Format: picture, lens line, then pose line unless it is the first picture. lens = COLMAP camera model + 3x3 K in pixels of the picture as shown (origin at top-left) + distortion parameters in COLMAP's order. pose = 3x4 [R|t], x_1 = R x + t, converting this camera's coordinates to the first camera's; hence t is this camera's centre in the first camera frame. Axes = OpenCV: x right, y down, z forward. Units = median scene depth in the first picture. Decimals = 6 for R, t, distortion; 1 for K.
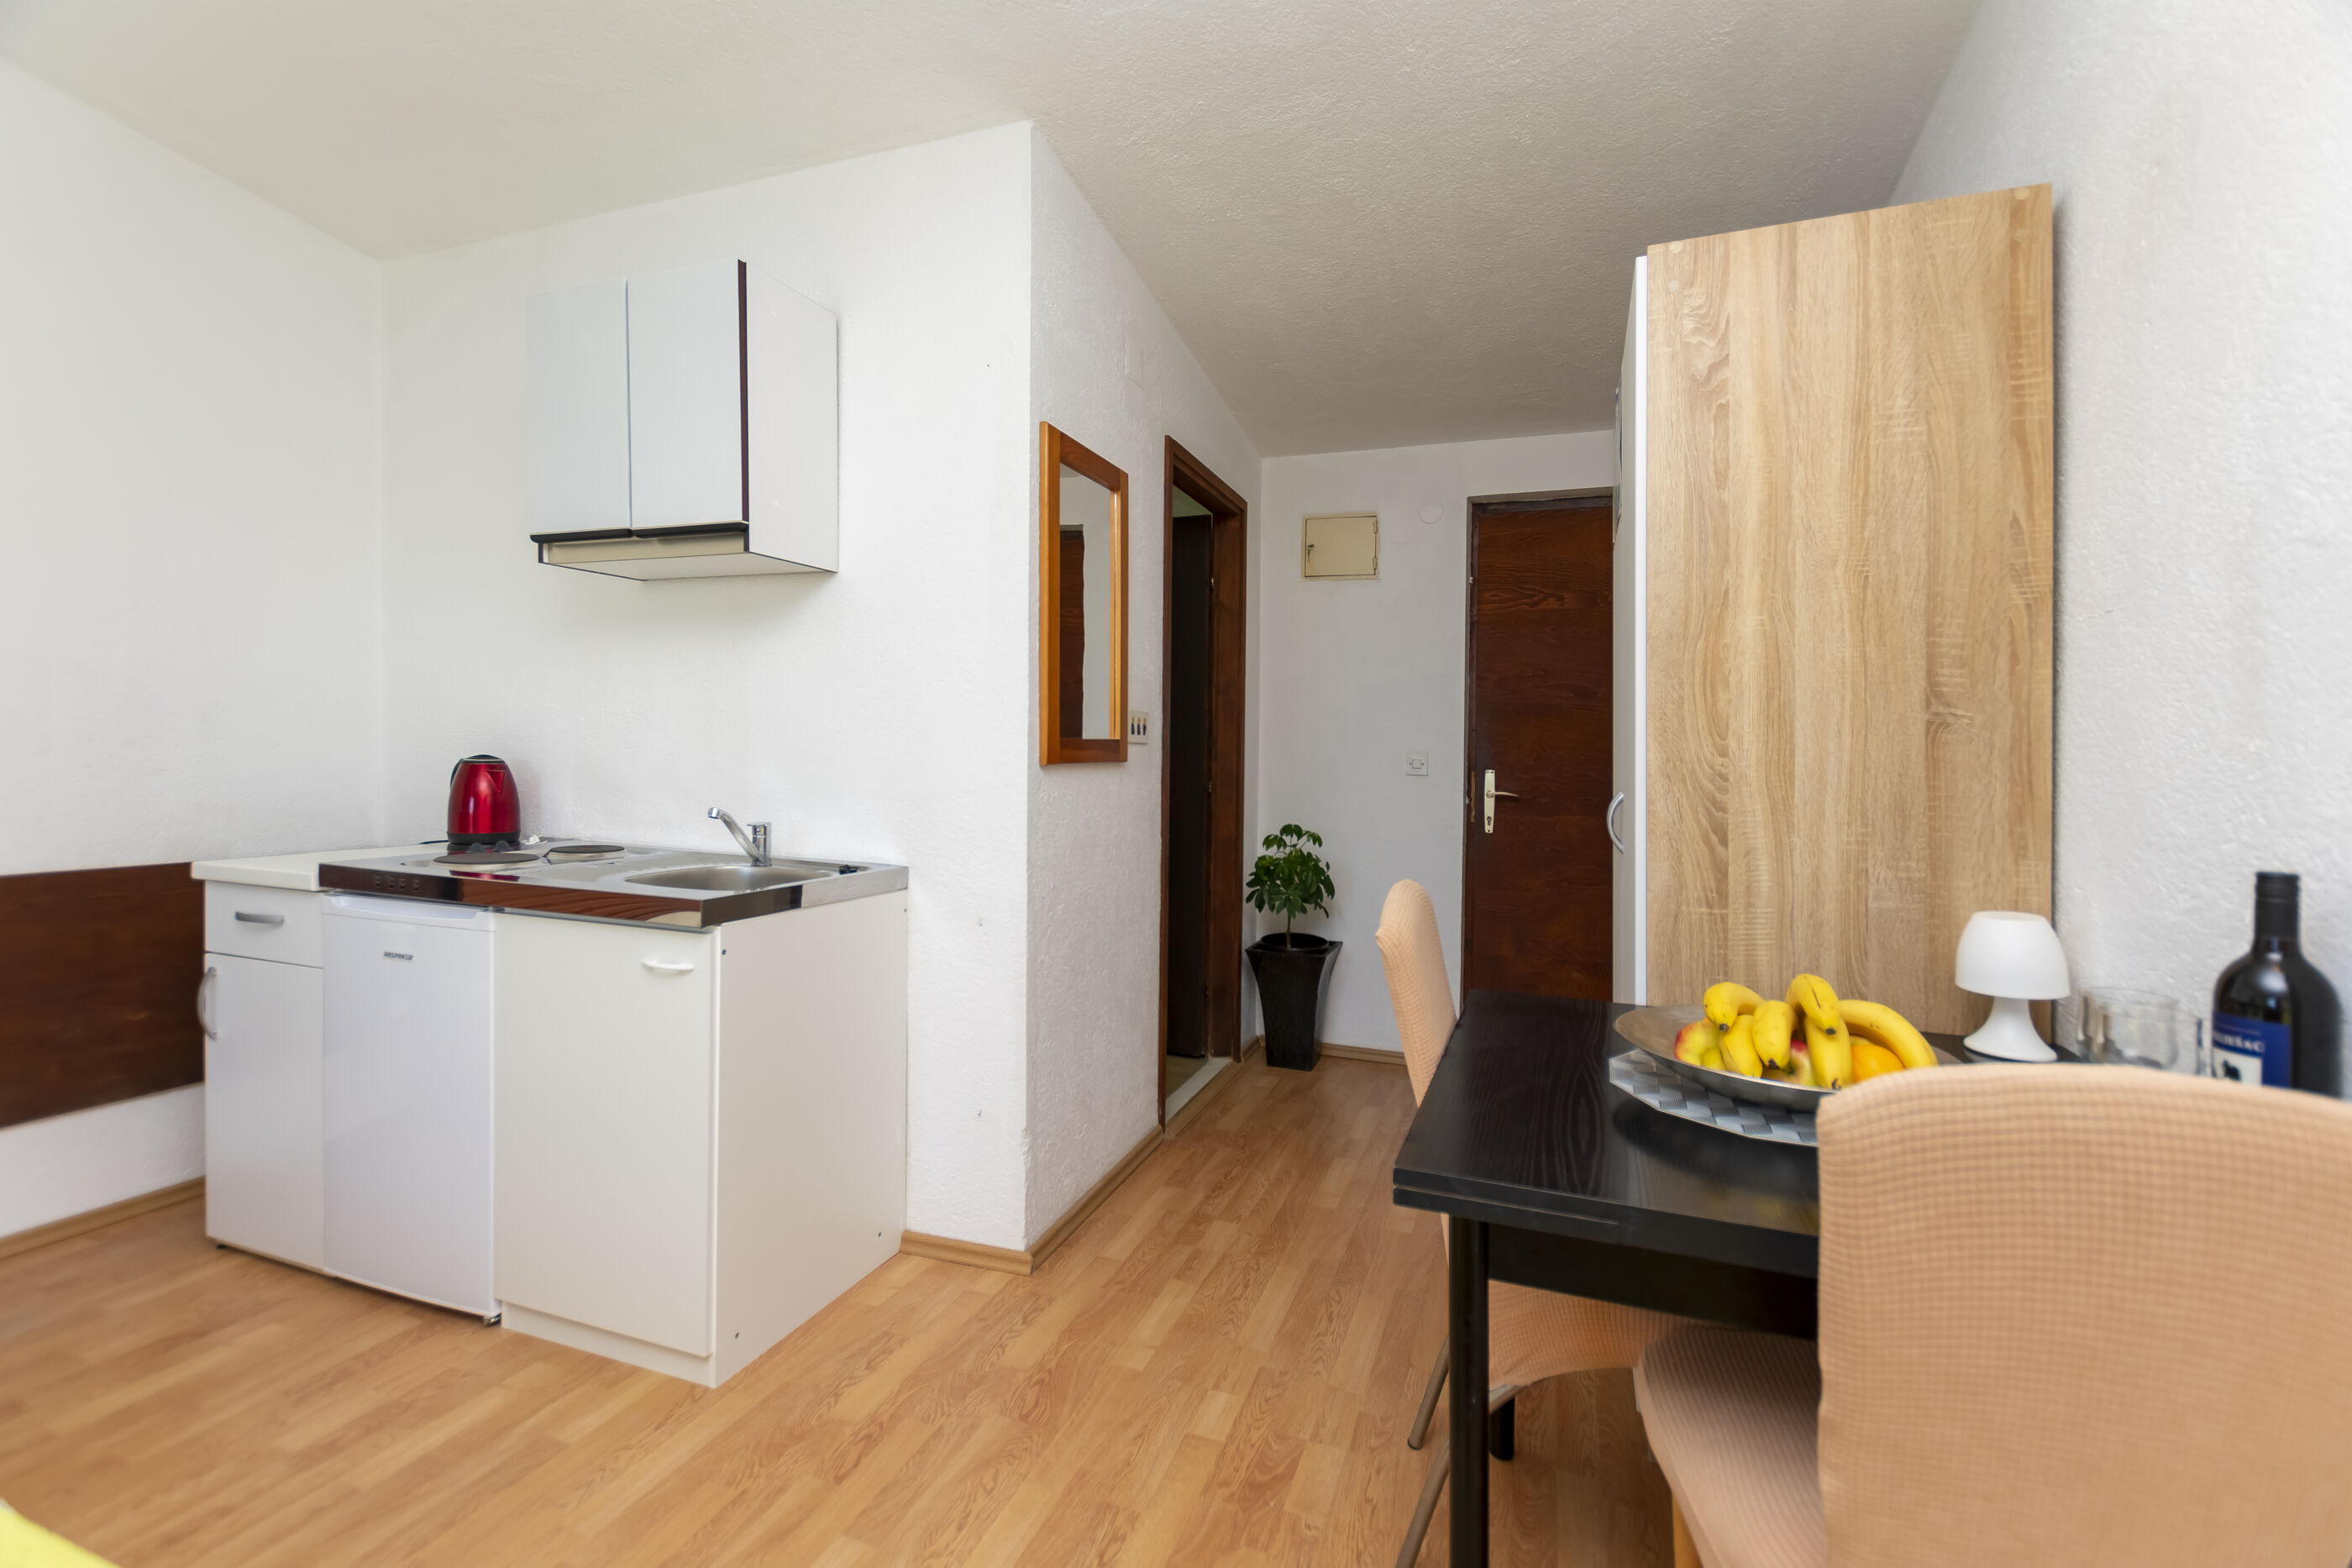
lens RADIAL K [[1003.6, 0, 1176.0], [0, 1003.6, 784.0], [0, 0, 1]] dist [0.001361, 0.000154]
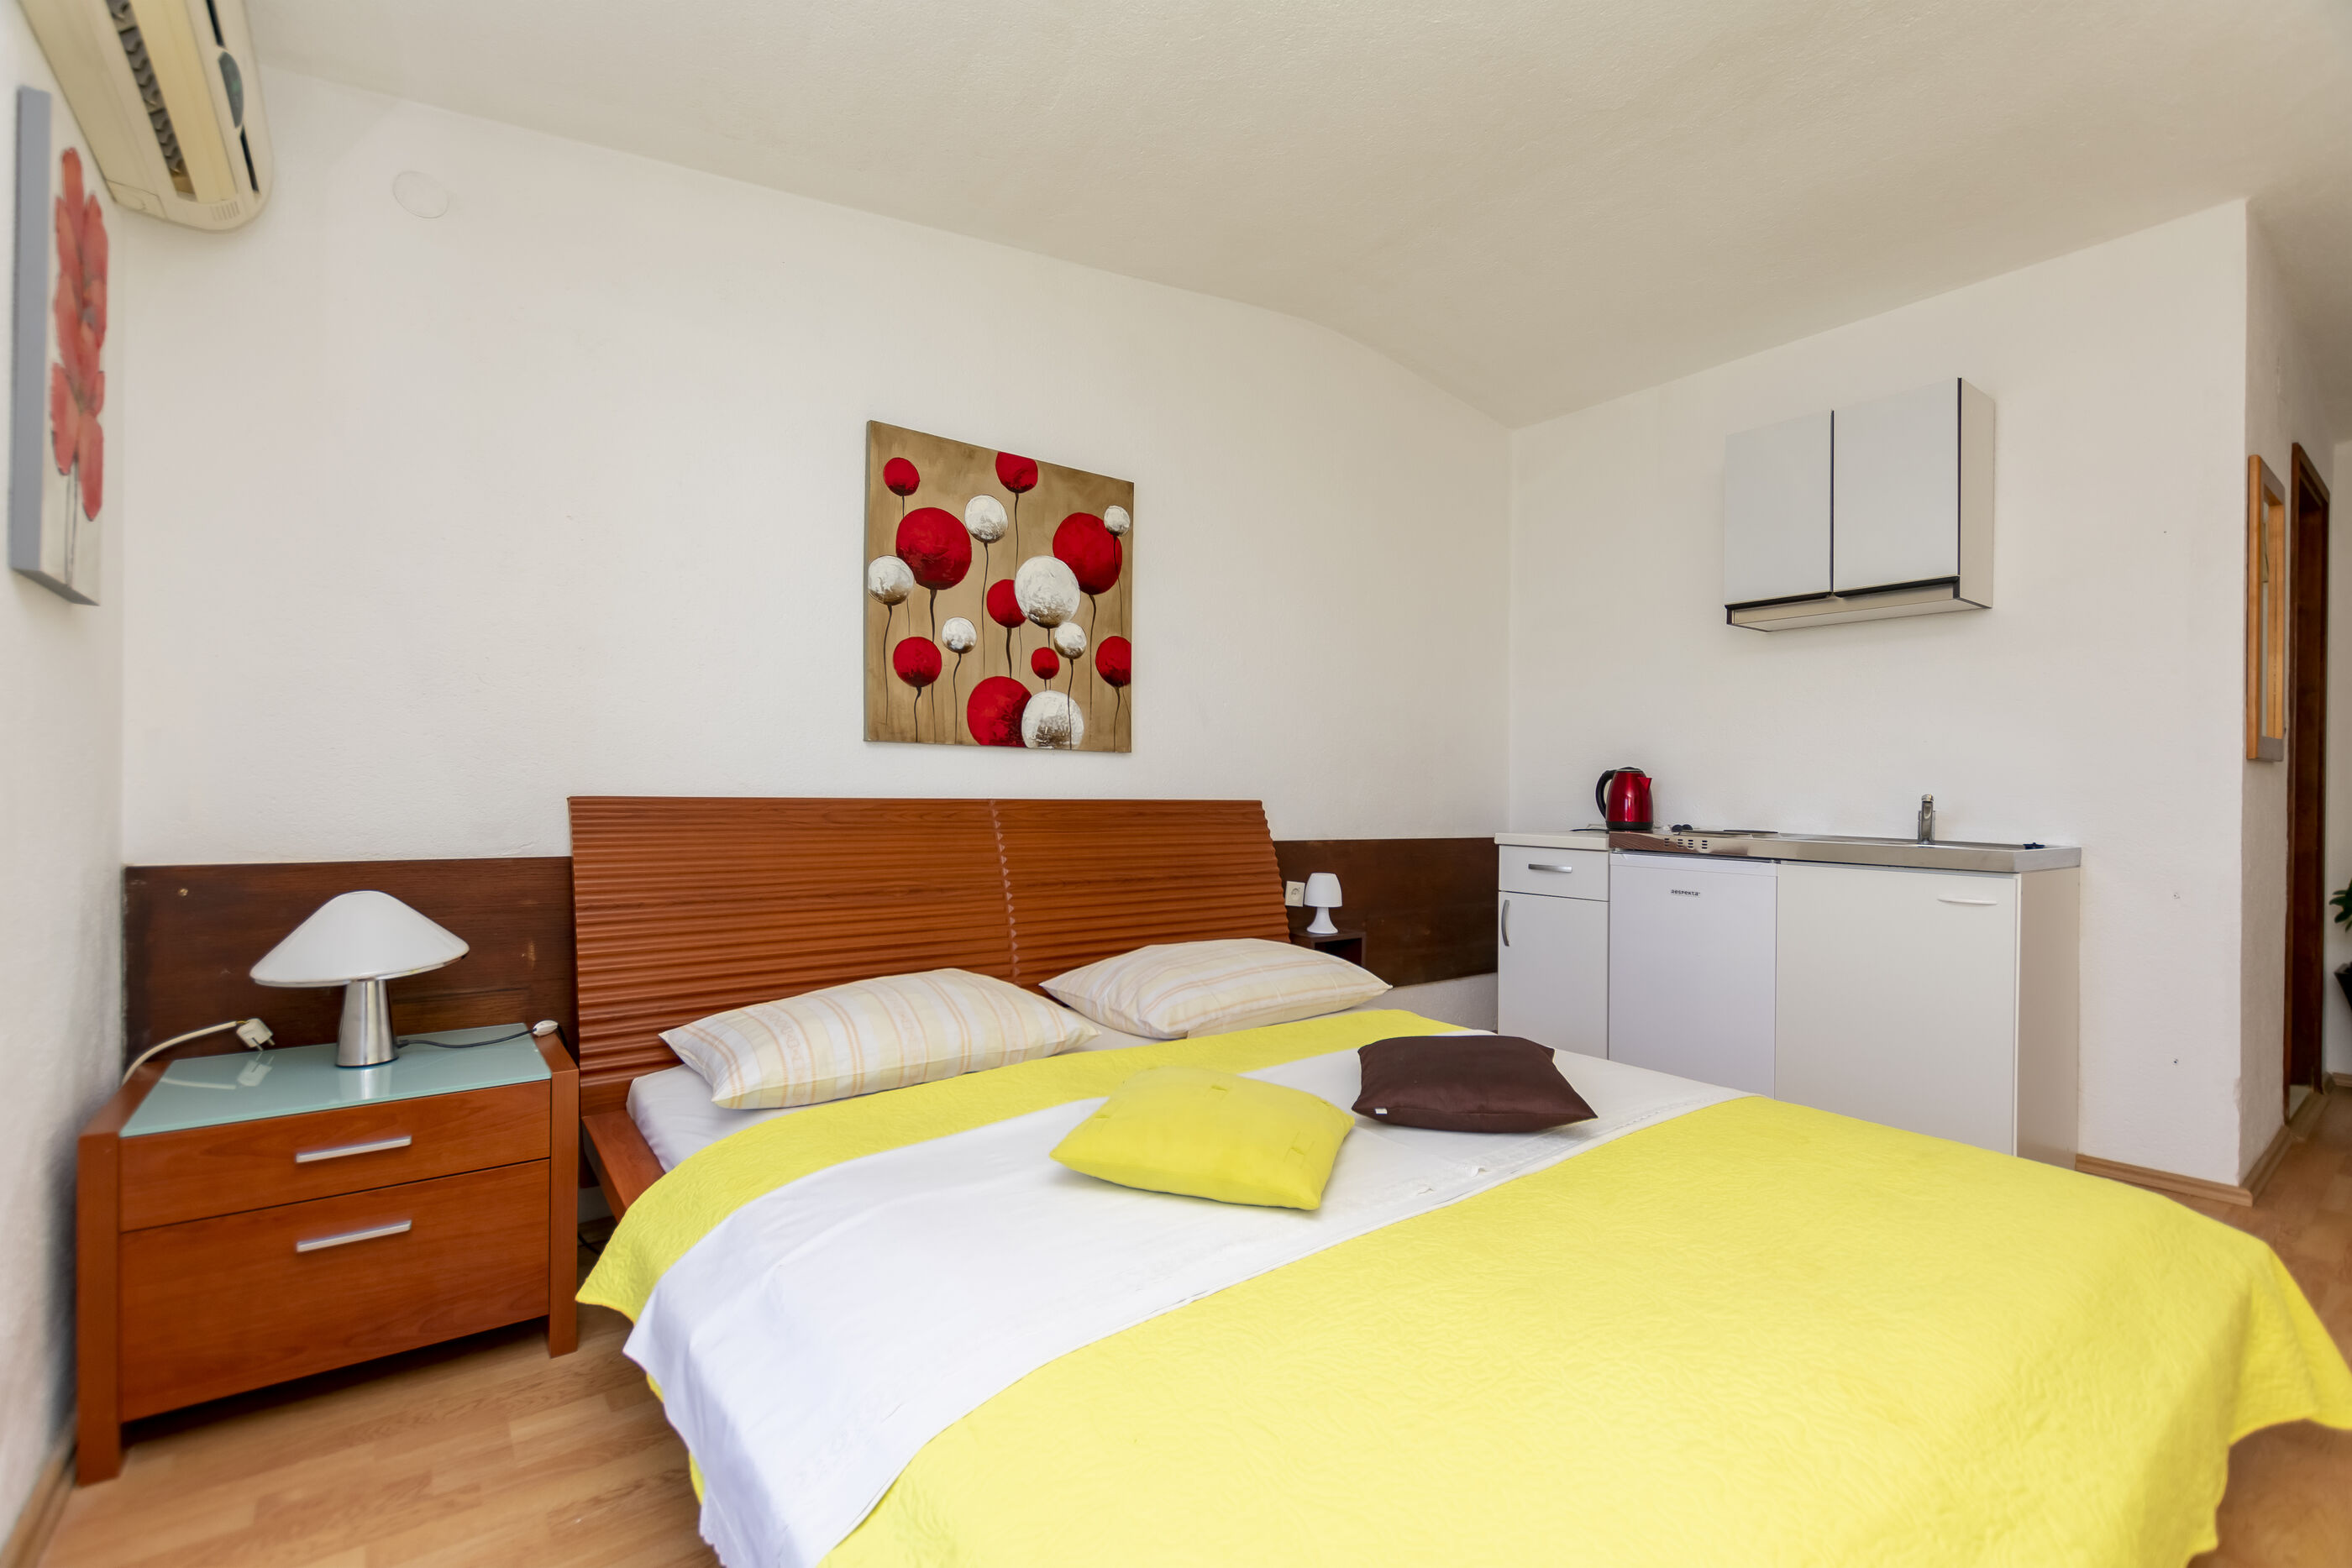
lens RADIAL K [[1012.8, 0, 1170.5], [0, 1012.8, 810.1], [0, 0, 1]] dist [0.000239, 0.000010]
pose [[0.840128, 0.000980, -0.542387, -0.740858], [-0.012700, 0.999760, -0.017866, 0.104008], [0.542239, 0.021898, 0.839939, -0.845860]]
